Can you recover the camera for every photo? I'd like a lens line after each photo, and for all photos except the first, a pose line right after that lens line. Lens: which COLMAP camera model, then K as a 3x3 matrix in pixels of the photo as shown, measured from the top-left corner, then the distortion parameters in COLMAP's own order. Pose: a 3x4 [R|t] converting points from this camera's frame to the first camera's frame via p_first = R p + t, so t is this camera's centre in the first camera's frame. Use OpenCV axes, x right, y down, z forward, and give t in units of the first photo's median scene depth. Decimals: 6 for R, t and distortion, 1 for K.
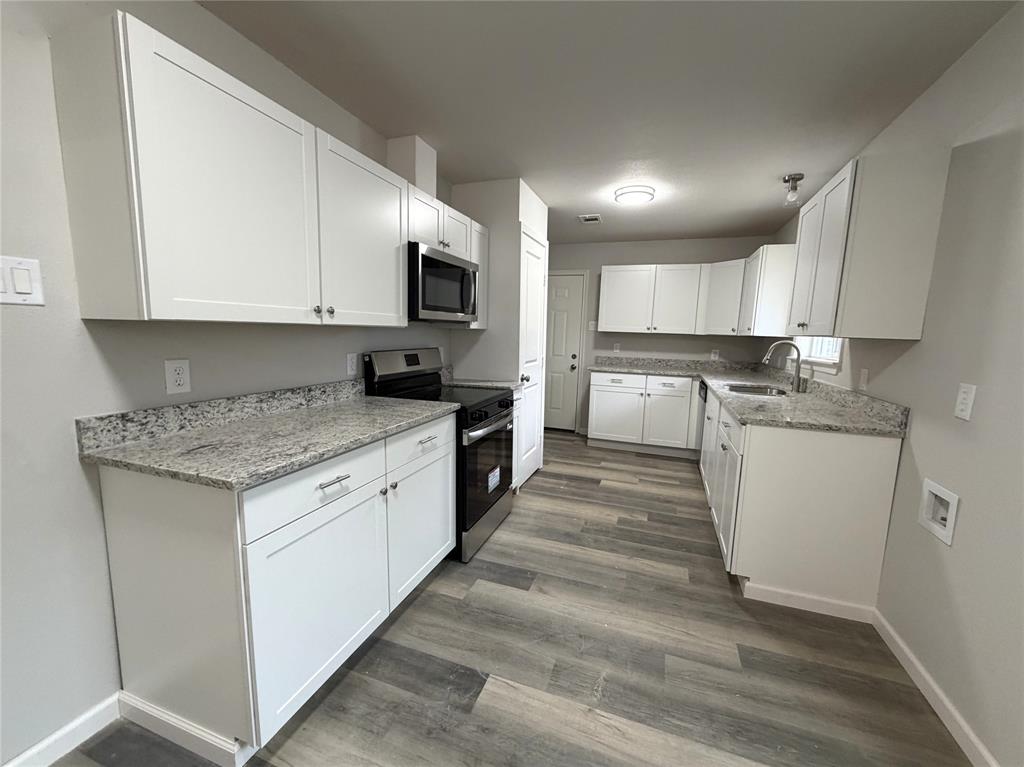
lens RADIAL K [[412.9, 0, 507.7], [0, 412.9, 384.8], [0, 0, 1]] dist [-0.000809, 0.000077]
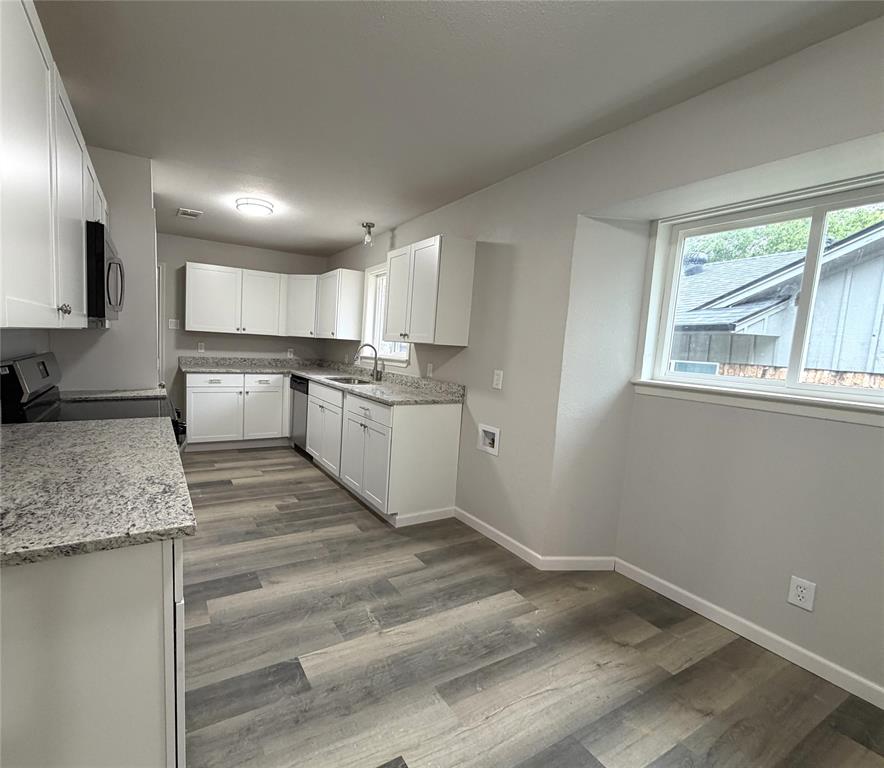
lens RADIAL K [[425.2, 0, 376.2], [0, 425.2, 386.0], [0, 0, 1]] dist [-0.002279, -0.000412]
pose [[0.668570, -0.070300, 0.740319, -0.478332], [0.061972, 0.997326, 0.038740, -0.027592], [-0.741063, 0.019979, 0.671139, 0.059629]]
